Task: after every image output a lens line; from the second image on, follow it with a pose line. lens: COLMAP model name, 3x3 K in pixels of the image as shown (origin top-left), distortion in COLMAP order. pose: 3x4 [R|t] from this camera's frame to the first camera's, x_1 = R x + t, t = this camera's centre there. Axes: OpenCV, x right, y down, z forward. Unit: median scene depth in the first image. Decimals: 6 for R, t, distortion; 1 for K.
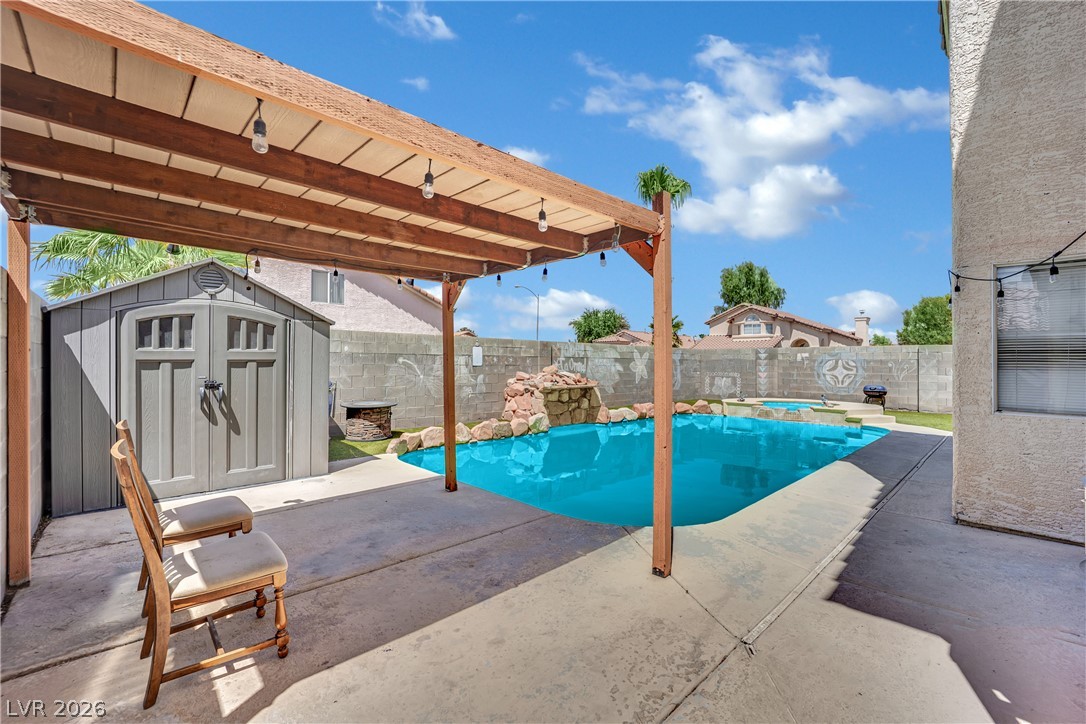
lens RADIAL K [[457.6, 0, 543.0], [0, 457.6, 362.0], [0, 0, 1]] dist [-0.024741, -0.000010]
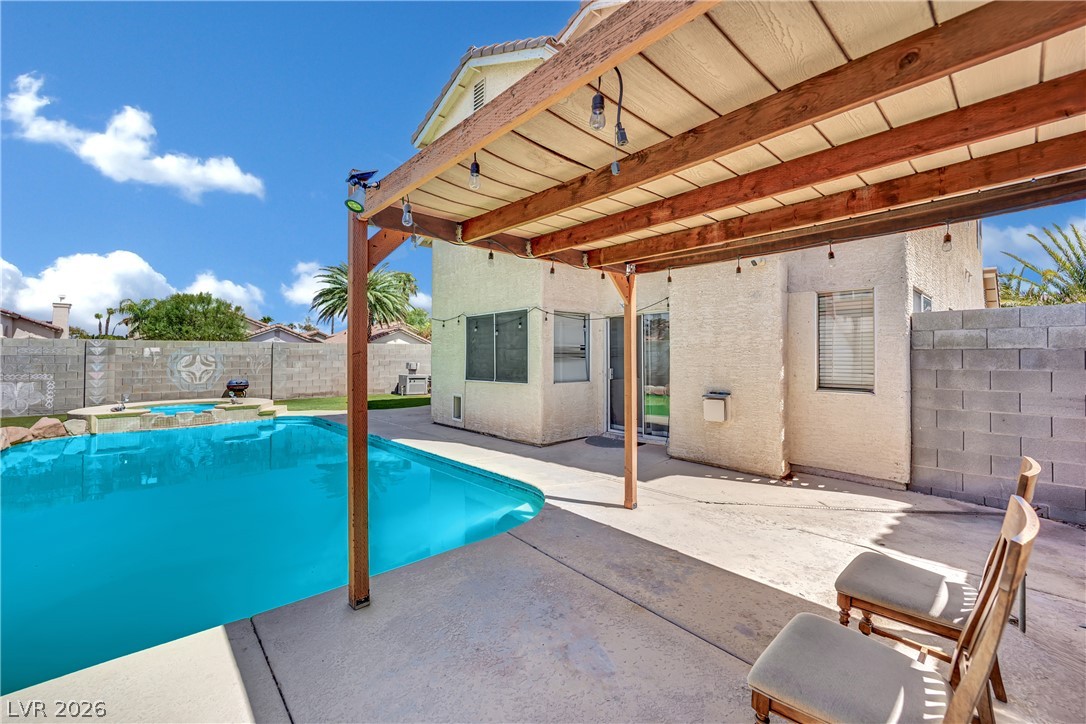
lens RADIAL K [[448.9, 0, 541.1], [0, 448.9, 343.9], [0, 0, 1]] dist [-0.027069, 0.000177]
pose [[0.031501, 0.019596, 0.999312, -0.299818], [0.006037, 0.999786, -0.019796, -0.006921], [-0.999485, 0.006657, 0.031376, 0.314974]]
